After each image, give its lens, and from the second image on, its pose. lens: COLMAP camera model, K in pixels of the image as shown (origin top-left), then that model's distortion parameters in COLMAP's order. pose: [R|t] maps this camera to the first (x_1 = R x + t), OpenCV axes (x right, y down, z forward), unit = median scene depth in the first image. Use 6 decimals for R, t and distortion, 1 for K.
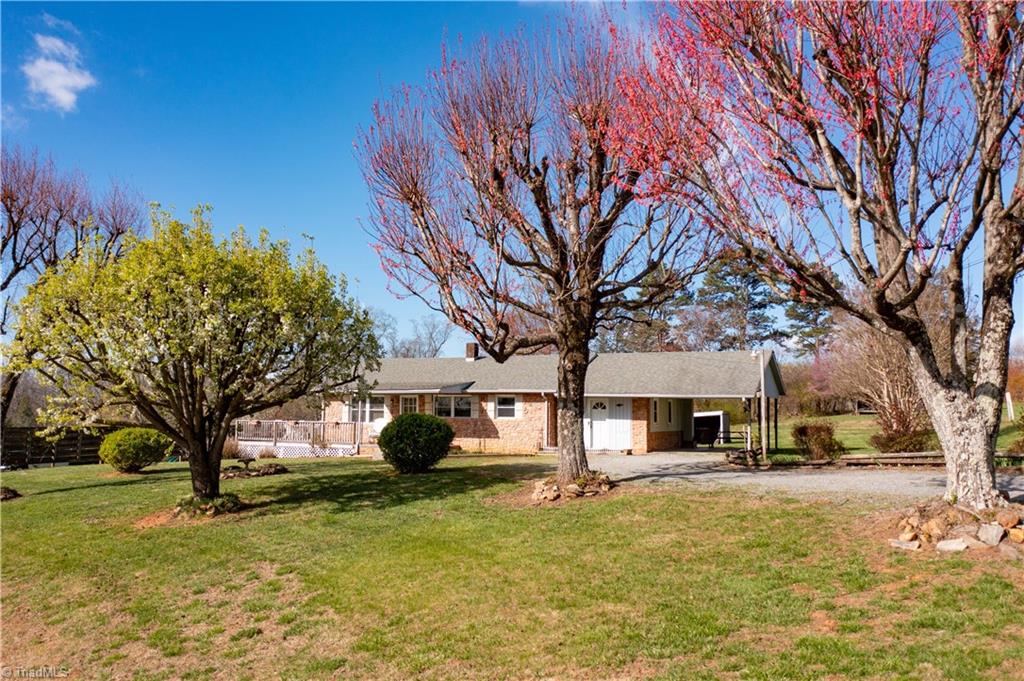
lens RADIAL K [[802.3, 0, 512.0], [0, 802.3, 340.5], [0, 0, 1]] dist [-0.023409, -0.007155]
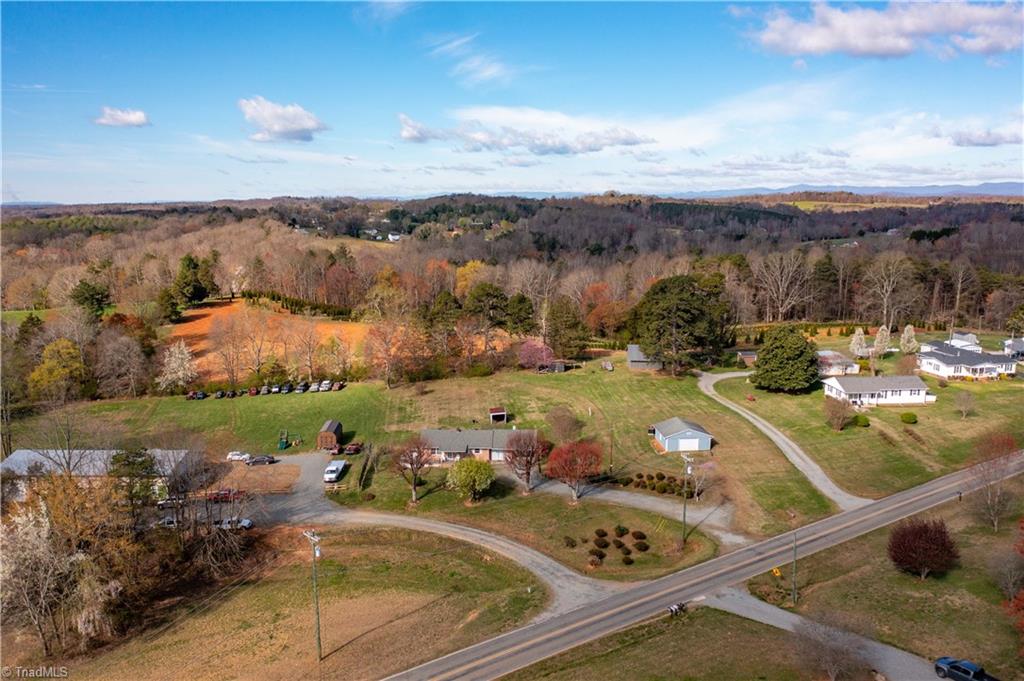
lens RADIAL K [[798.1, 0, 512.0], [0, 798.1, 340.5], [0, 0, 1]] dist [-0.028792, 0.000505]
pose [[0.910907, -0.080730, 0.404638, -1.404762], [-0.029453, 0.965449, 0.258921, -1.473570], [-0.411560, -0.247770, 0.877057, -2.419579]]
